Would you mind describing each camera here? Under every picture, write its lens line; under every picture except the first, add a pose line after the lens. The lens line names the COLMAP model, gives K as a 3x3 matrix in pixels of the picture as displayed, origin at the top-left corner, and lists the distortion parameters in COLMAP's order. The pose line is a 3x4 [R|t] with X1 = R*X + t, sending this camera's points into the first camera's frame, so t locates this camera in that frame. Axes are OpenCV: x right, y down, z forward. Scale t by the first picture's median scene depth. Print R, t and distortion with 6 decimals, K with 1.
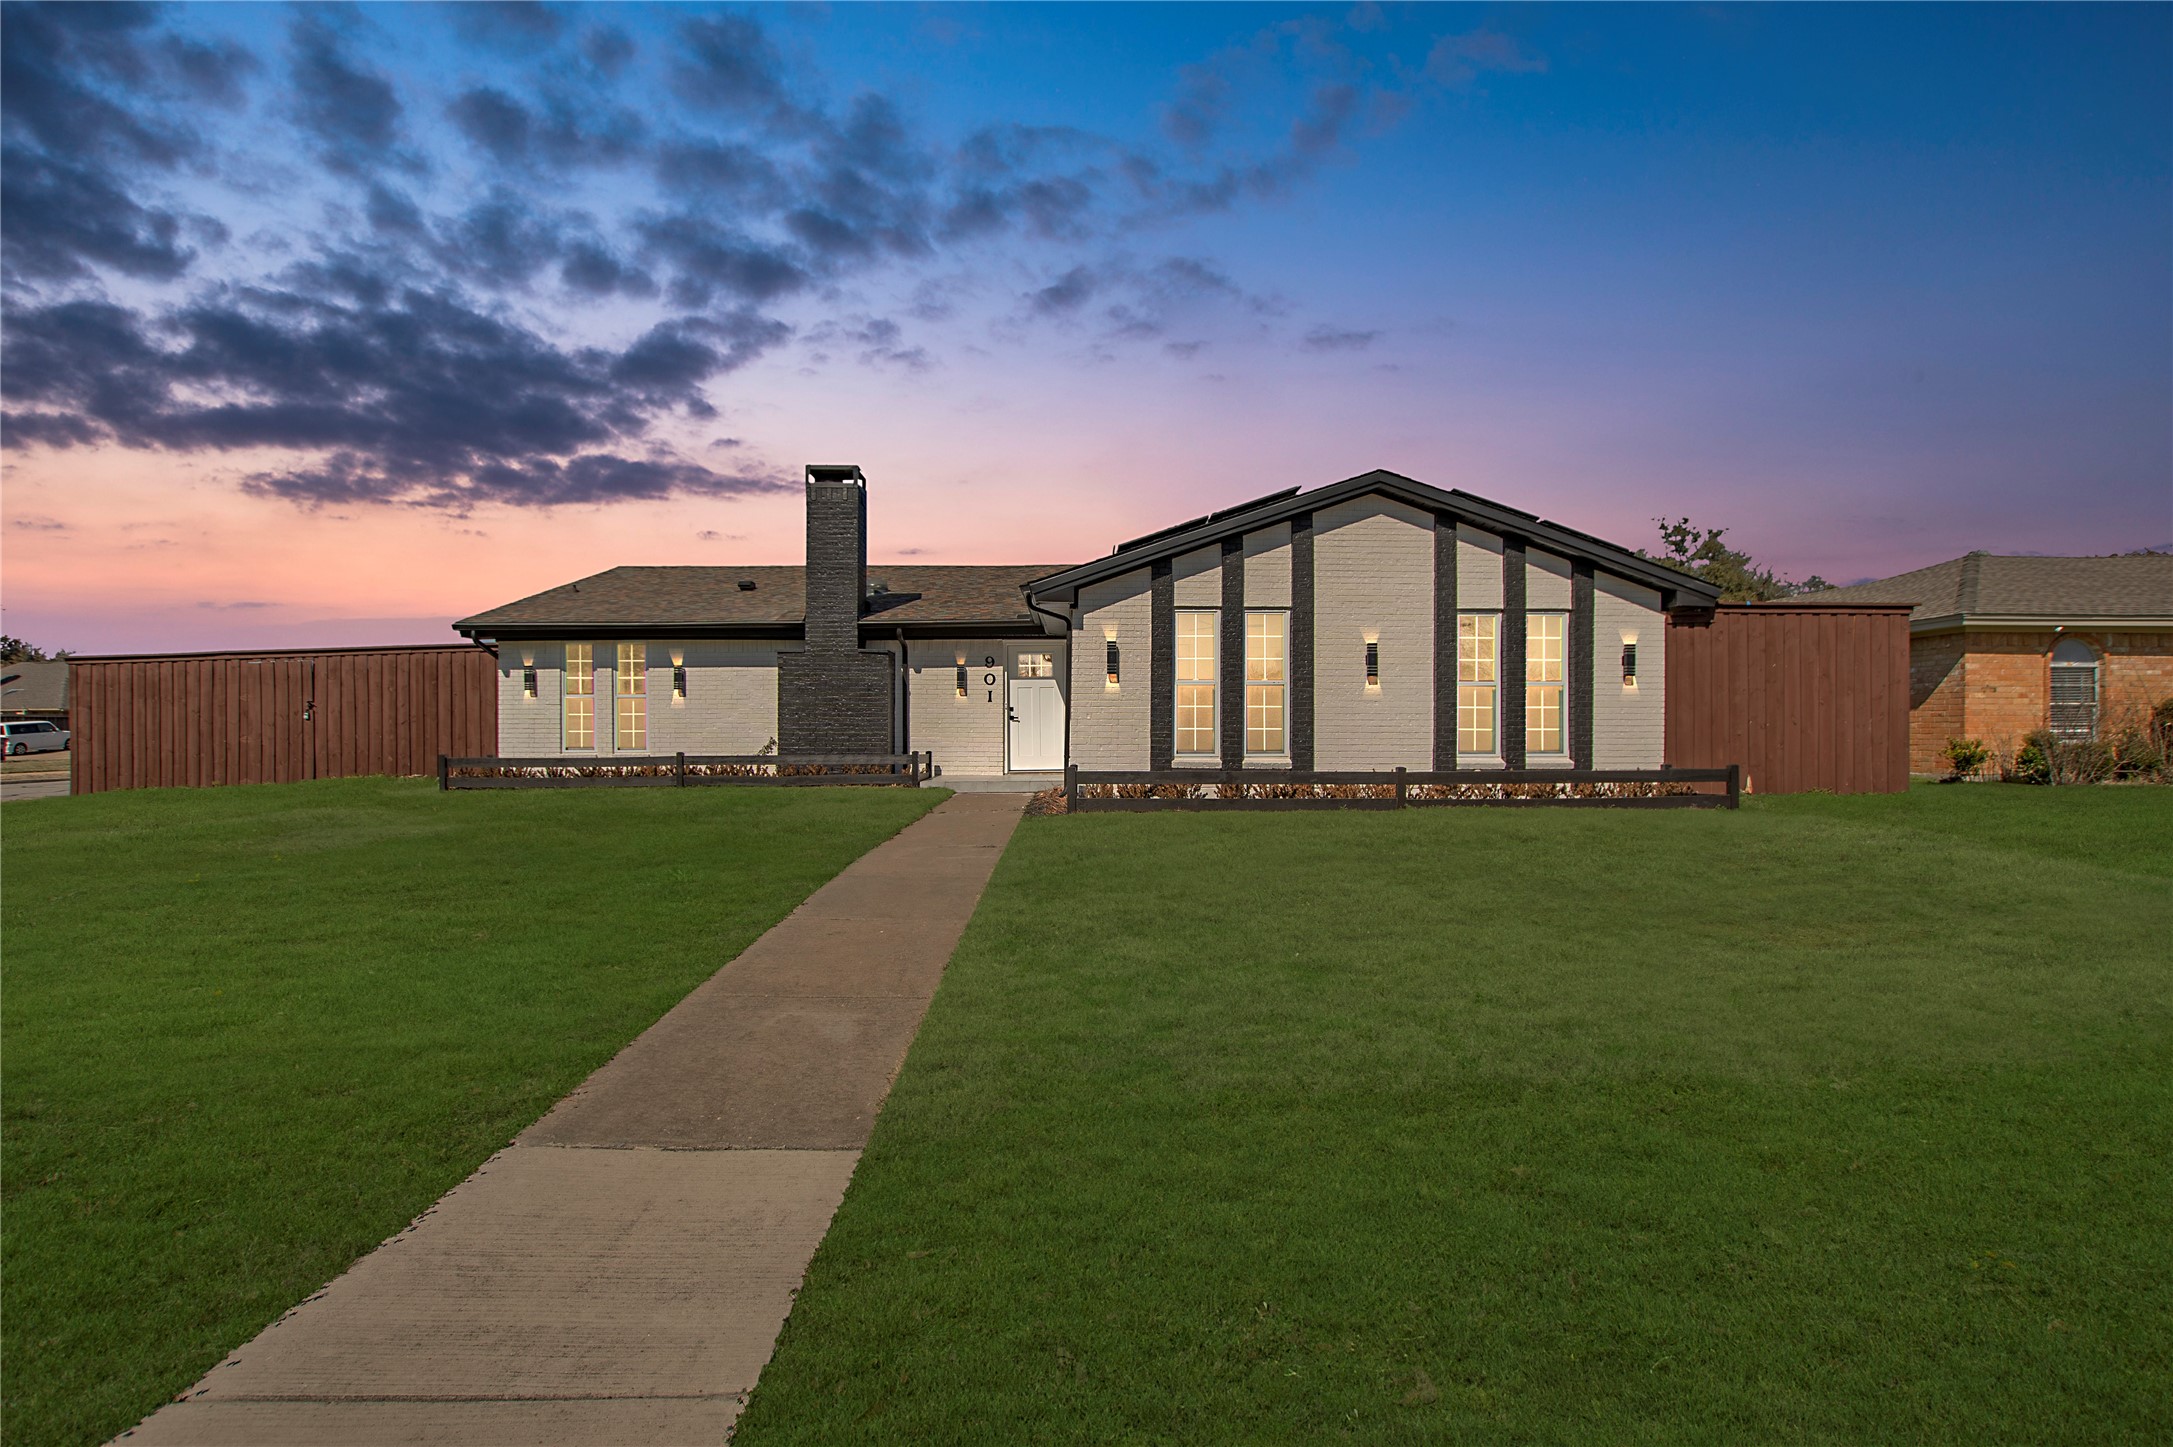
lens RADIAL K [[966.4, 0, 1085.6], [0, 966.4, 721.8], [0, 0, 1]] dist [-0.029550, 0.003669]
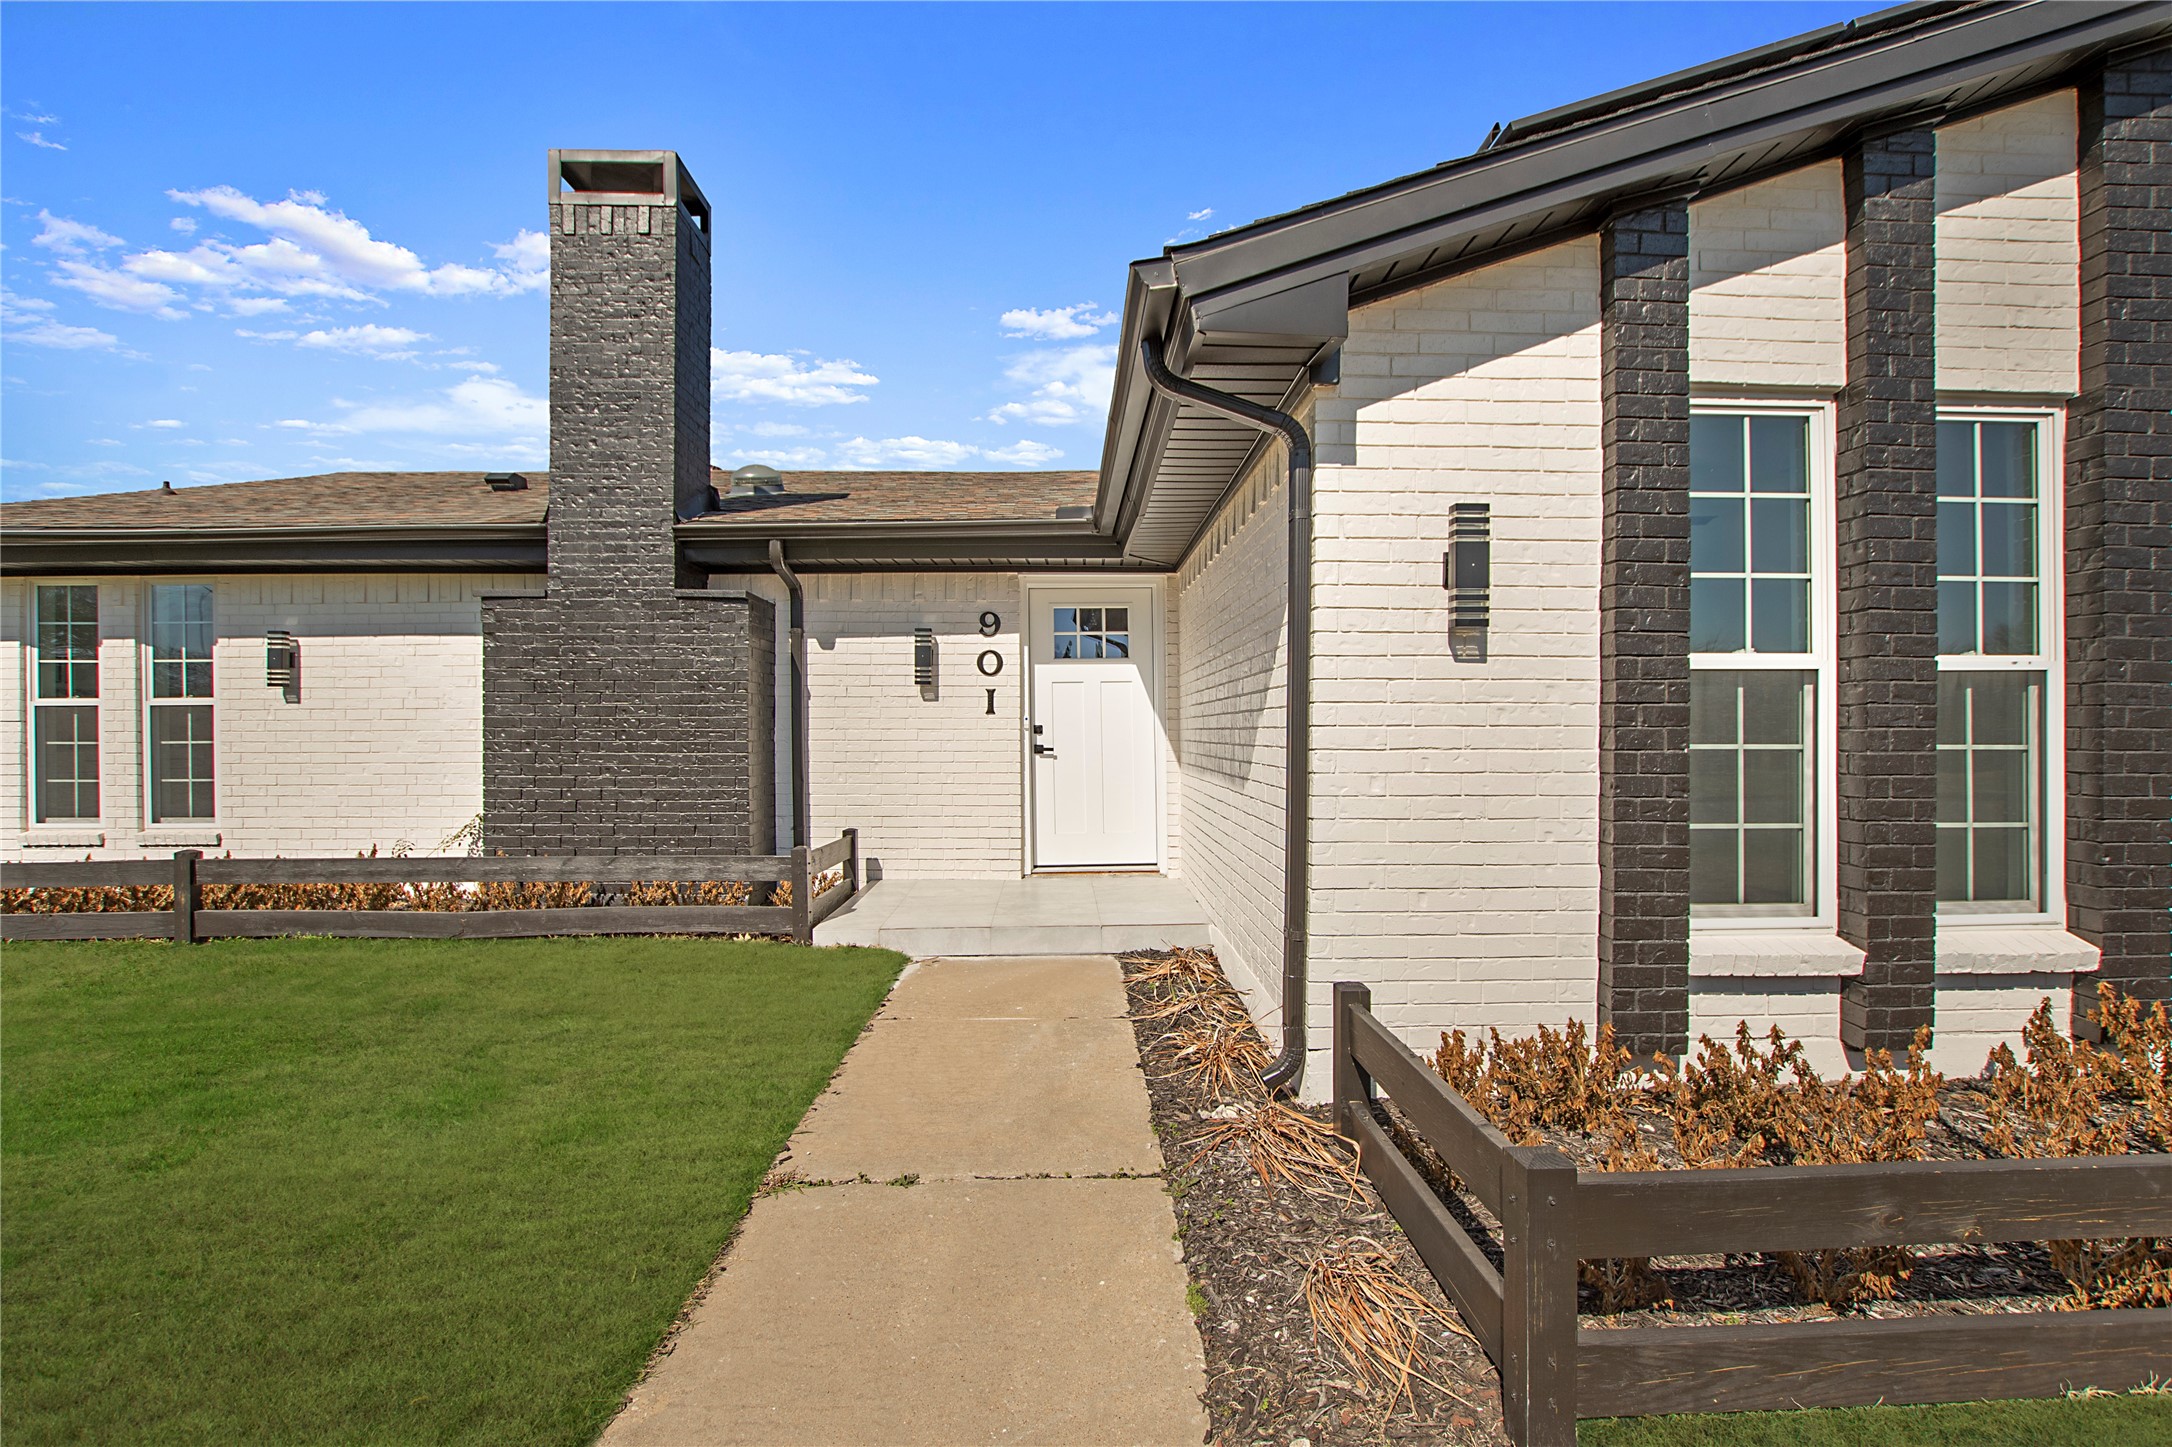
lens RADIAL K [[966.0, 0, 1088.9], [0, 966.0, 729.4], [0, 0, 1]] dist [-0.029550, 0.003669]
pose [[0.999834, -0.004078, 0.017785, -0.062978], [0.003846, 0.999907, 0.013058, -0.019523], [-0.017837, -0.012987, 0.999757, 0.566409]]
